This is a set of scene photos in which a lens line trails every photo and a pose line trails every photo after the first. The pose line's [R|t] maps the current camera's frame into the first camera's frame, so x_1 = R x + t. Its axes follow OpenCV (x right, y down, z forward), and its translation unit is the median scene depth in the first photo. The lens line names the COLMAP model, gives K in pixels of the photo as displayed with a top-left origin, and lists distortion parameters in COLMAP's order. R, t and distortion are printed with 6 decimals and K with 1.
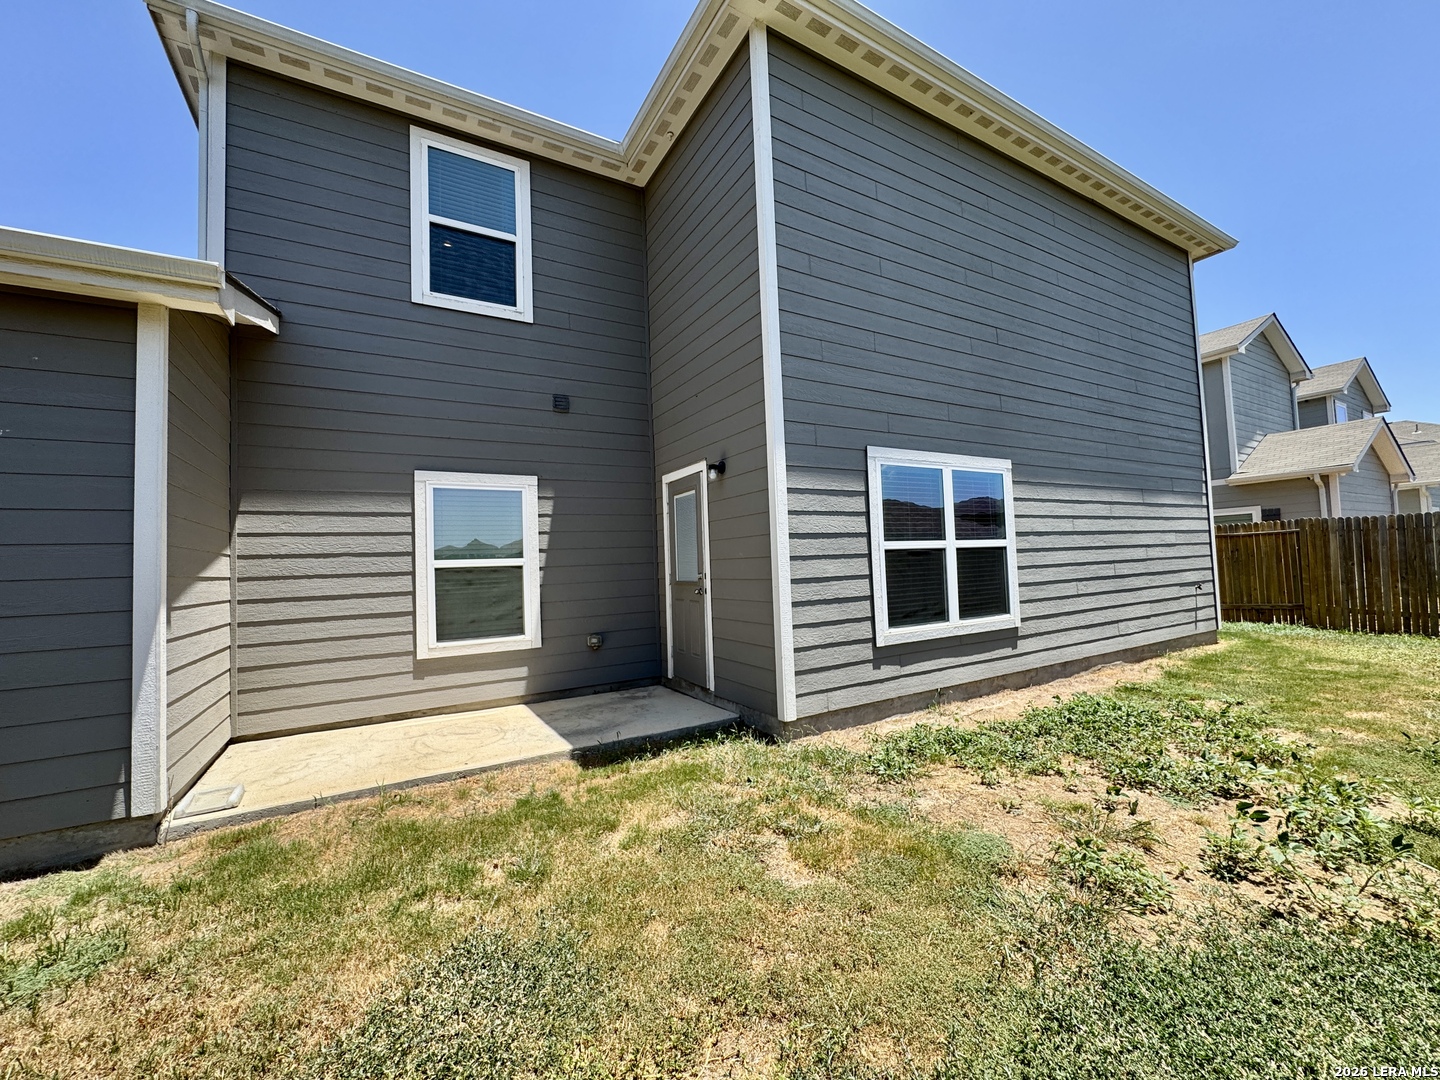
lens RADIAL K [[572.8, 0, 724.8], [0, 572.8, 540.1], [0, 0, 1]] dist [-0.002218, 0.000230]
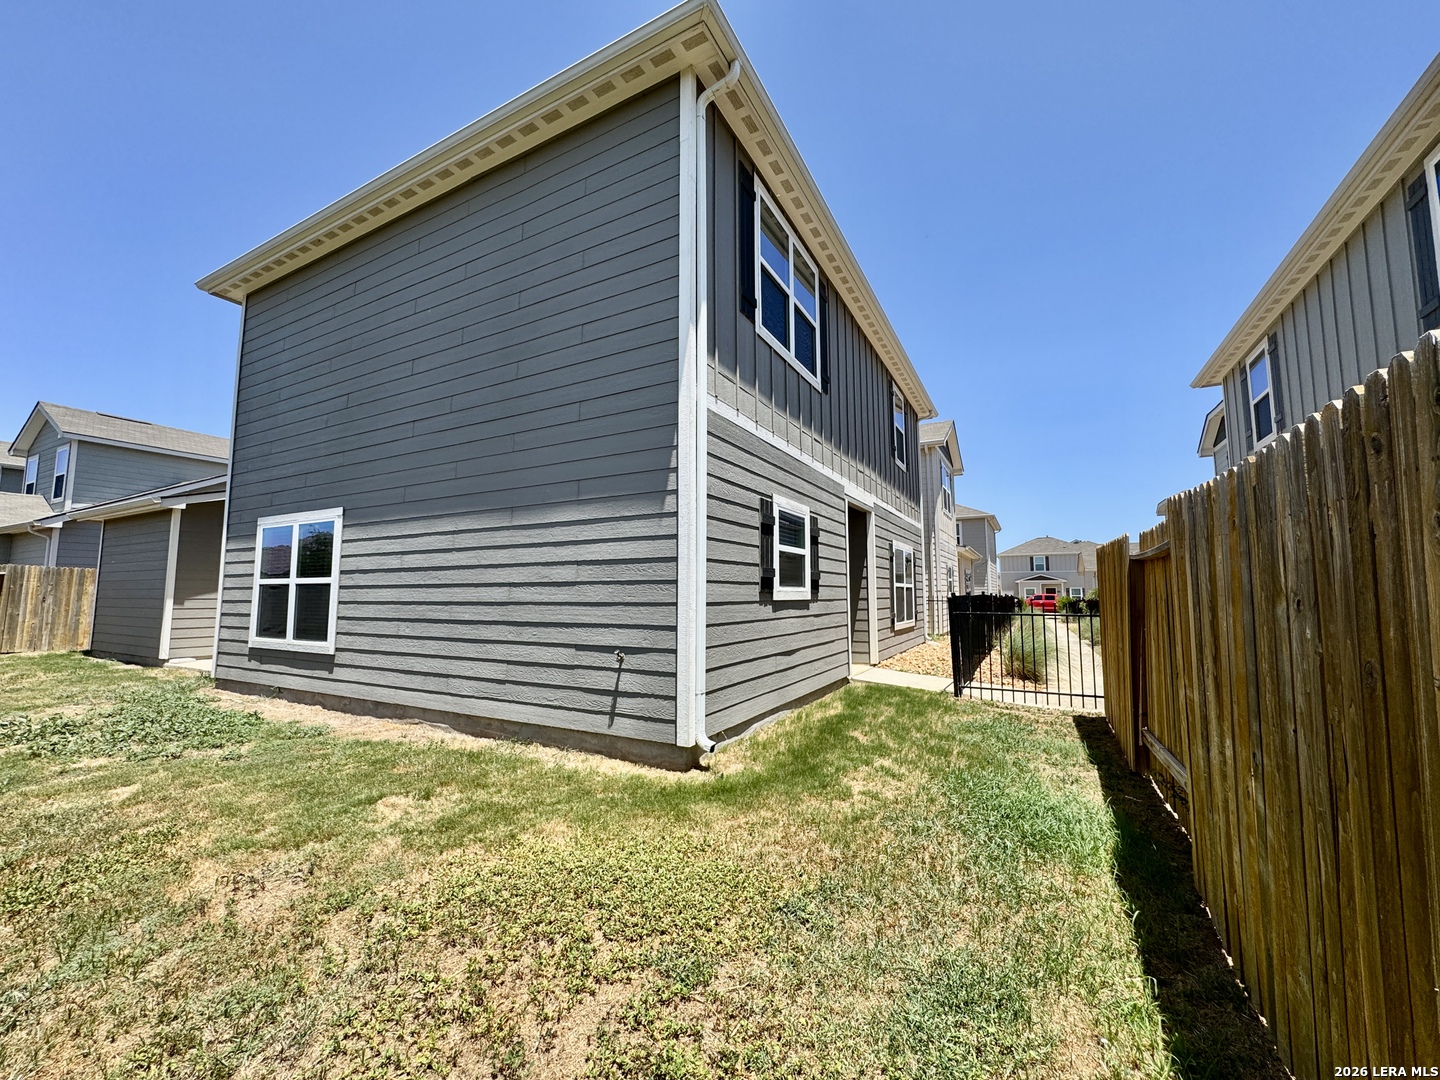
lens RADIAL K [[572.8, 0, 723.6], [0, 572.8, 545.4], [0, 0, 1]] dist [-0.002218, 0.000230]
pose [[0.521478, -0.036638, -0.852478, 1.885157], [0.017352, 0.999326, -0.032335, -0.014399], [0.853088, 0.002070, 0.521763, 1.066995]]
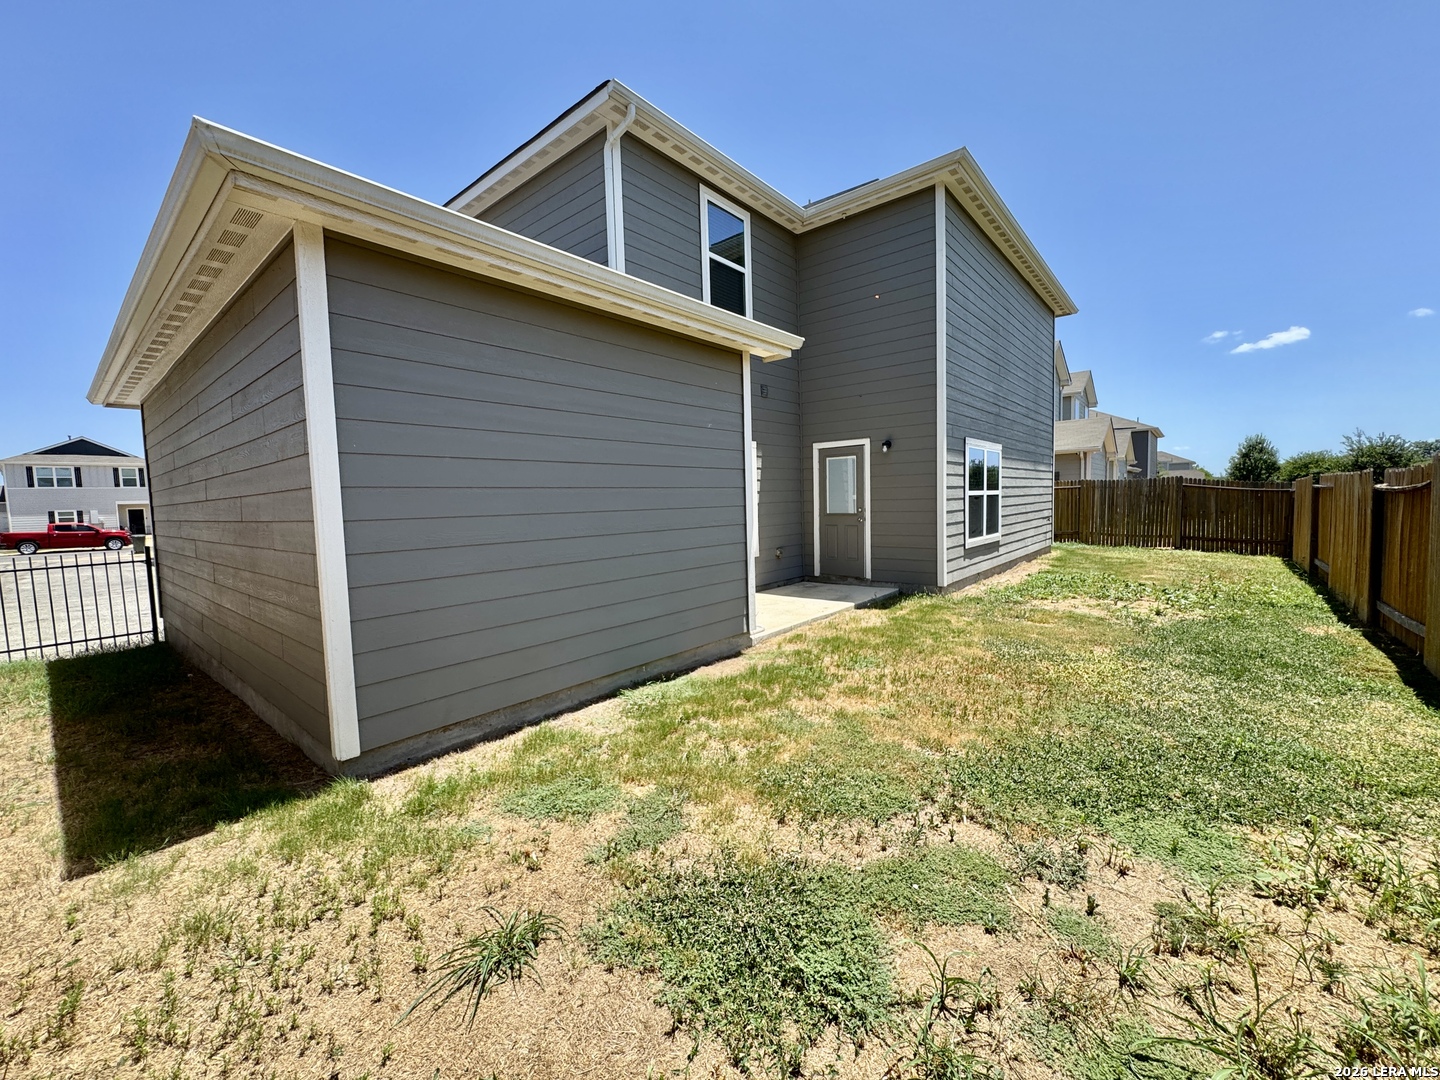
lens RADIAL K [[572.8, 0, 718.7], [0, 572.8, 543.0], [0, 0, 1]] dist [-0.002218, 0.000230]
pose [[0.942125, -0.012818, 0.335016, -0.904384], [-0.022311, 0.994656, 0.100800, 0.001423], [-0.334518, -0.102441, 0.936805, -0.373006]]
